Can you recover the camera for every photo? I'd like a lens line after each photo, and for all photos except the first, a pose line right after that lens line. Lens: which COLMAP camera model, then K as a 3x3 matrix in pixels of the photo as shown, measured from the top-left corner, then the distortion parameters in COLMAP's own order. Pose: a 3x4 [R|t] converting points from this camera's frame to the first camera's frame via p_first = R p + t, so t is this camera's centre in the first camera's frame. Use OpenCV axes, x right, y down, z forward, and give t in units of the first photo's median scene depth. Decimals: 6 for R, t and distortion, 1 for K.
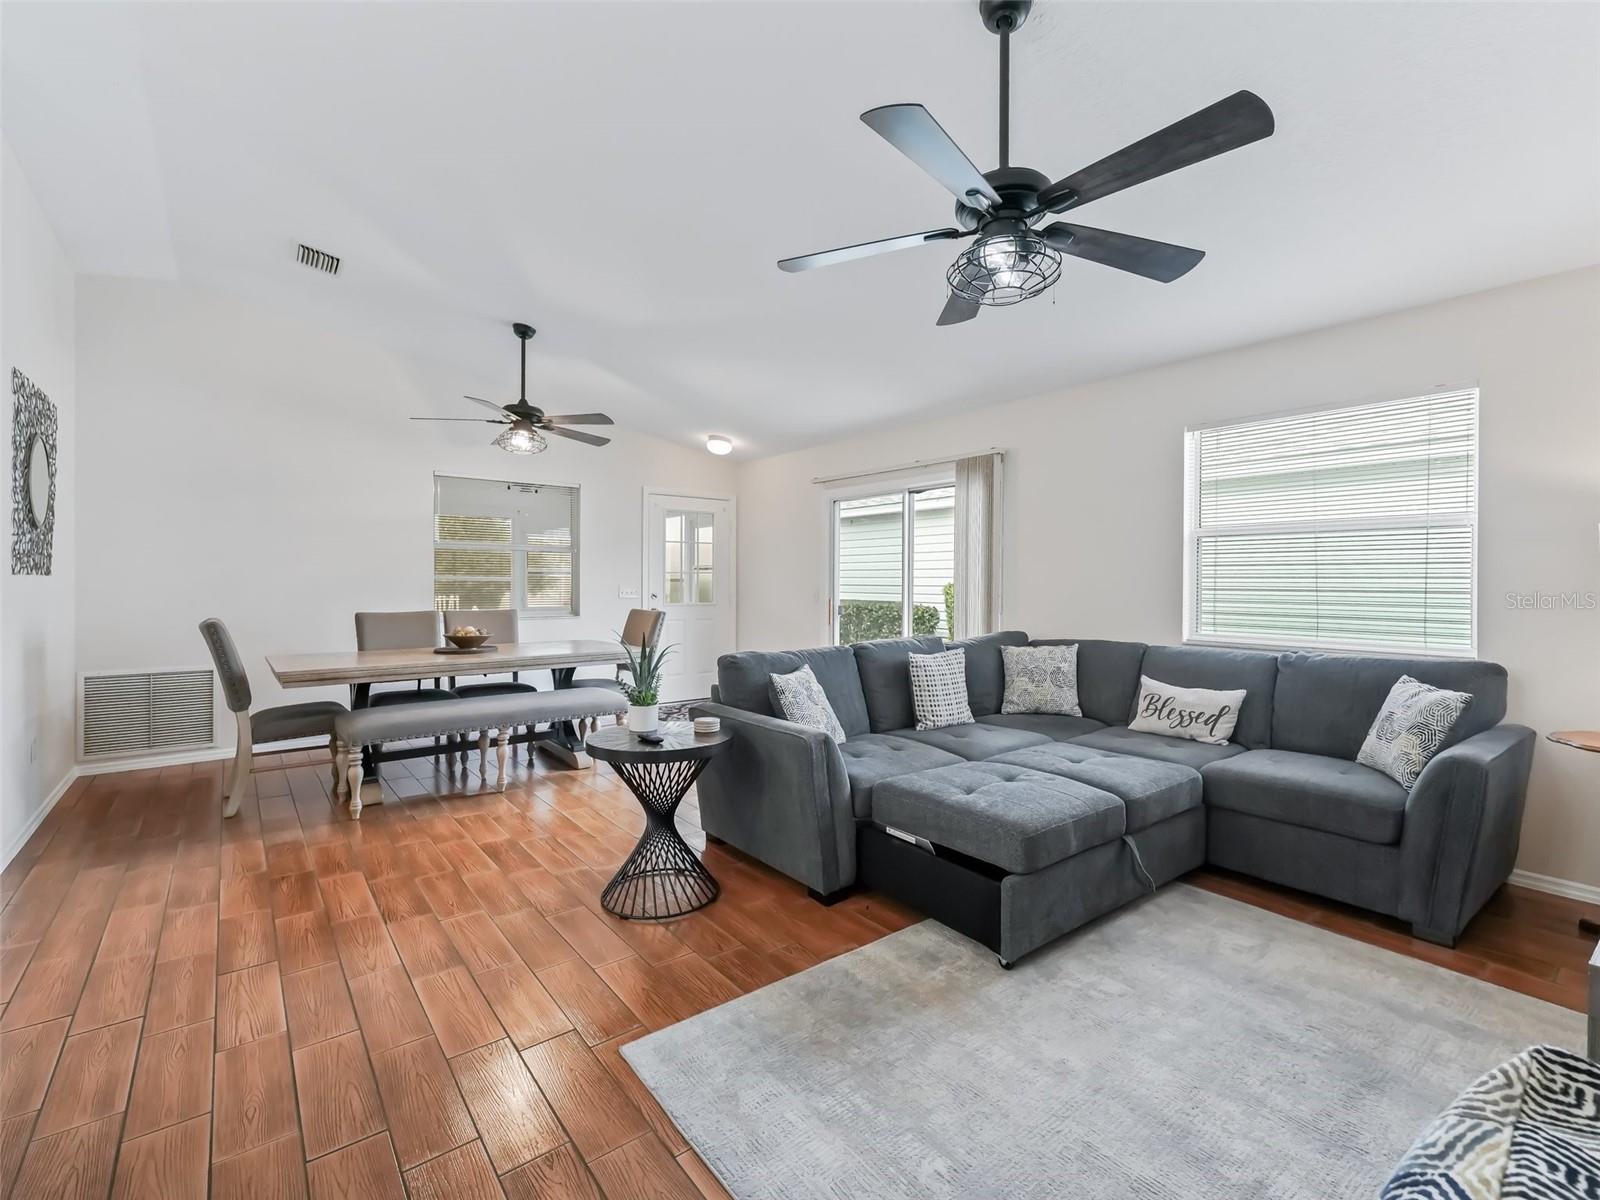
lens RADIAL K [[726.2, 0, 816.3], [0, 726.2, 584.8], [0, 0, 1]] dist [0.022255, -0.006080]
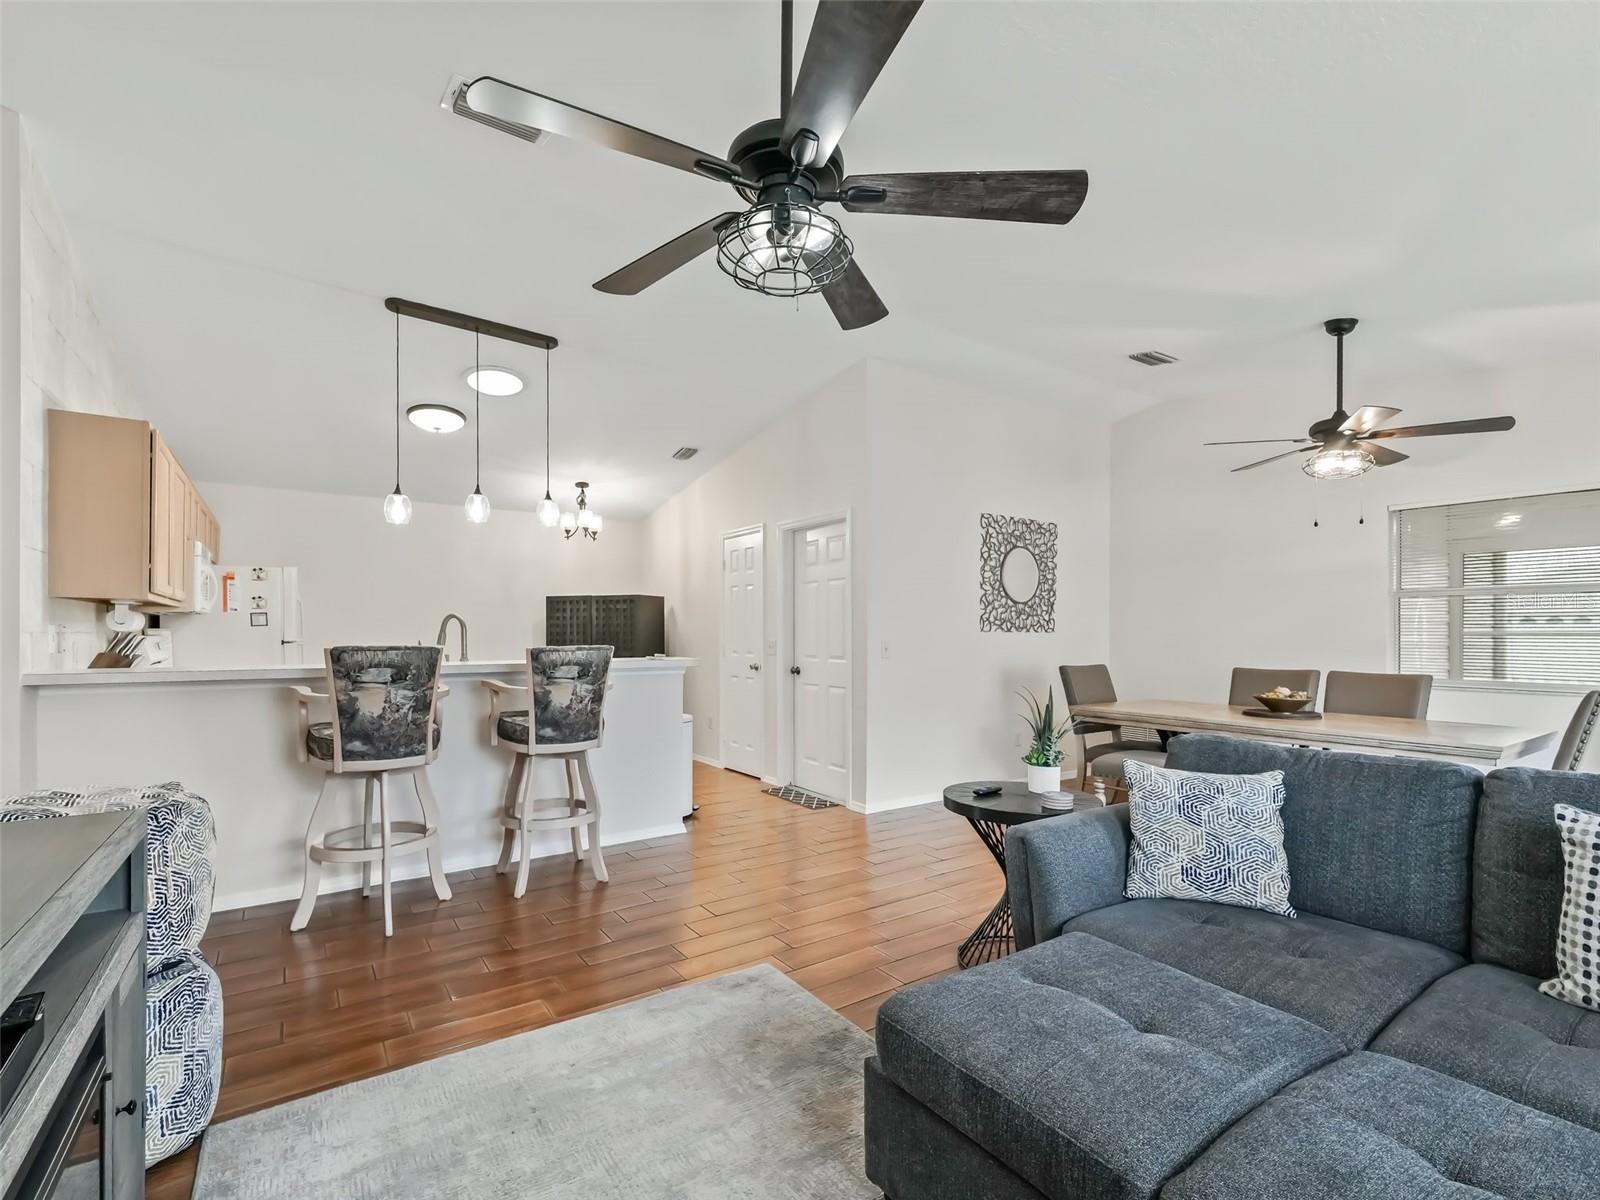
lens RADIAL K [[726.2, 0, 780.8], [0, 726.2, 634.2], [0, 0, 1]] dist [0.022255, -0.006080]
pose [[-0.095748, -0.001374, -0.995405, 0.611161], [-0.008876, 0.999960, -0.000527, -0.002165], [0.995366, 0.008785, -0.095757, 0.614607]]
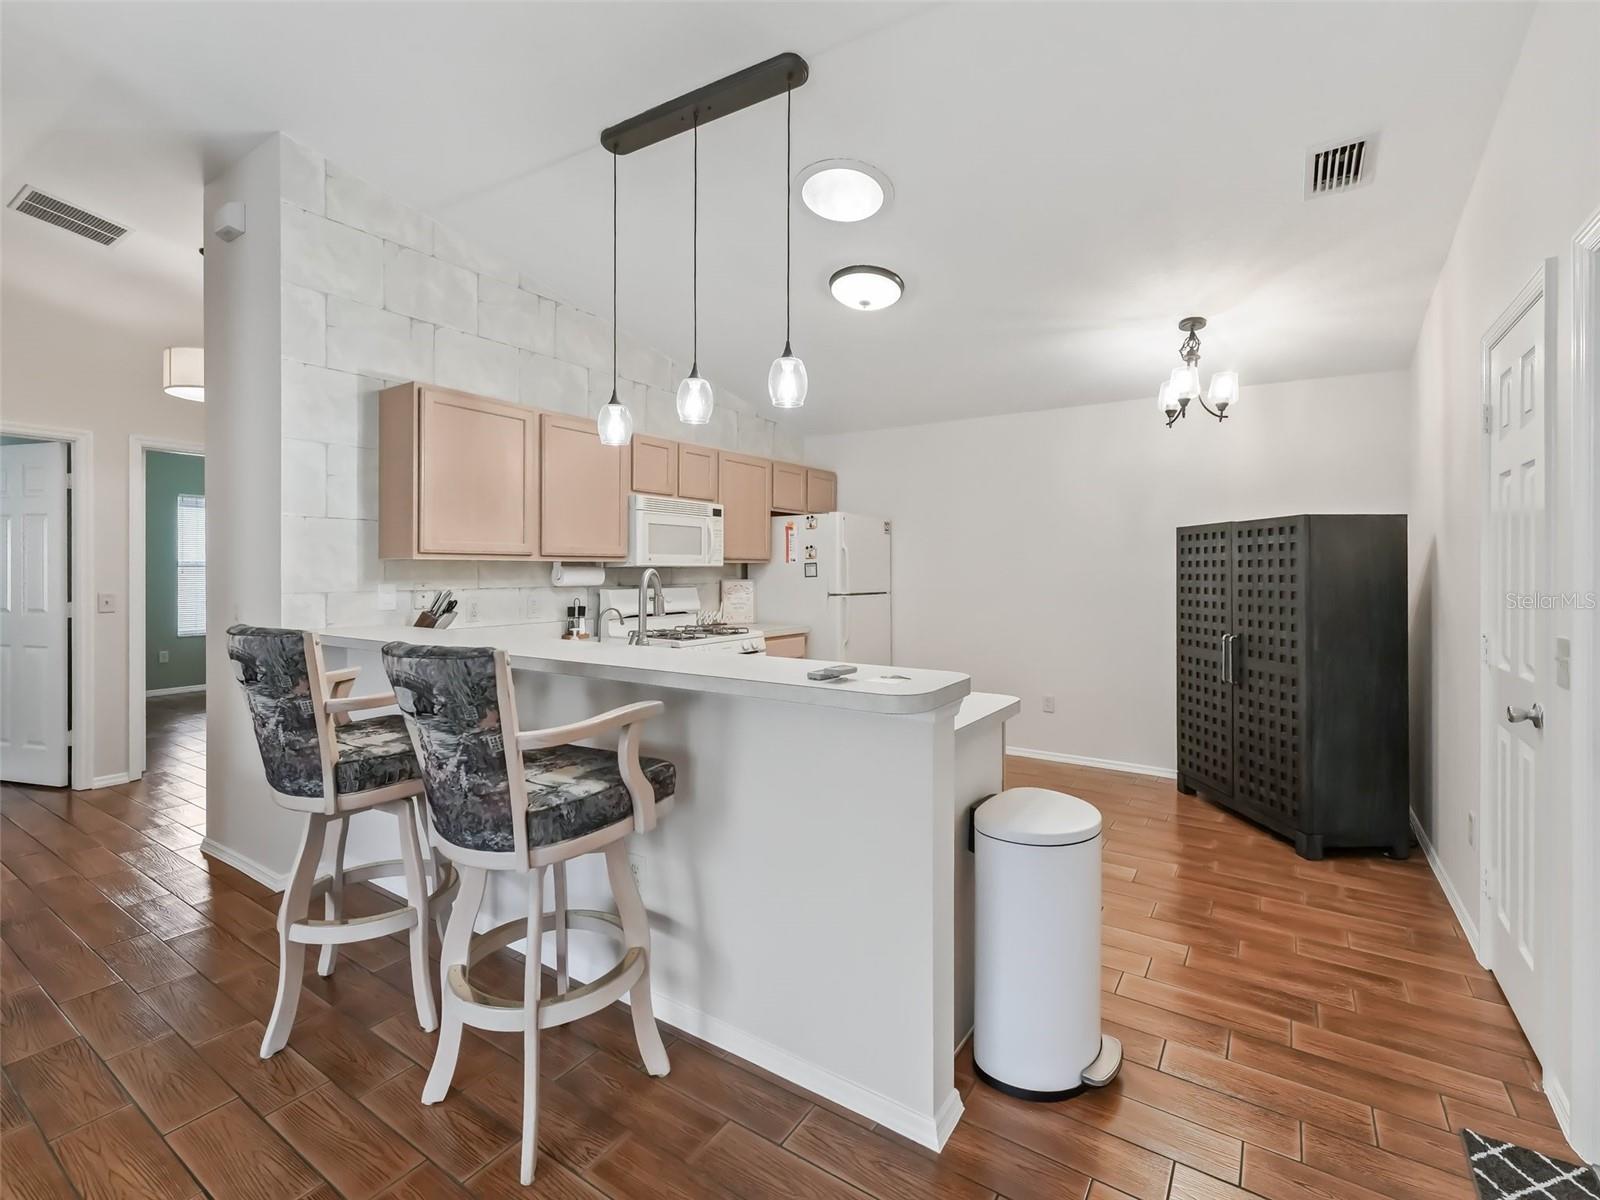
lens RADIAL K [[726.2, 0, 804.4], [0, 726.2, 566.3], [0, 0, 1]] dist [0.022255, -0.006080]
pose [[-0.952320, -0.007312, -0.305013, -0.388652], [-0.007843, 0.999969, 0.000515, -0.034199], [0.304999, 0.002883, -0.952348, 0.751556]]
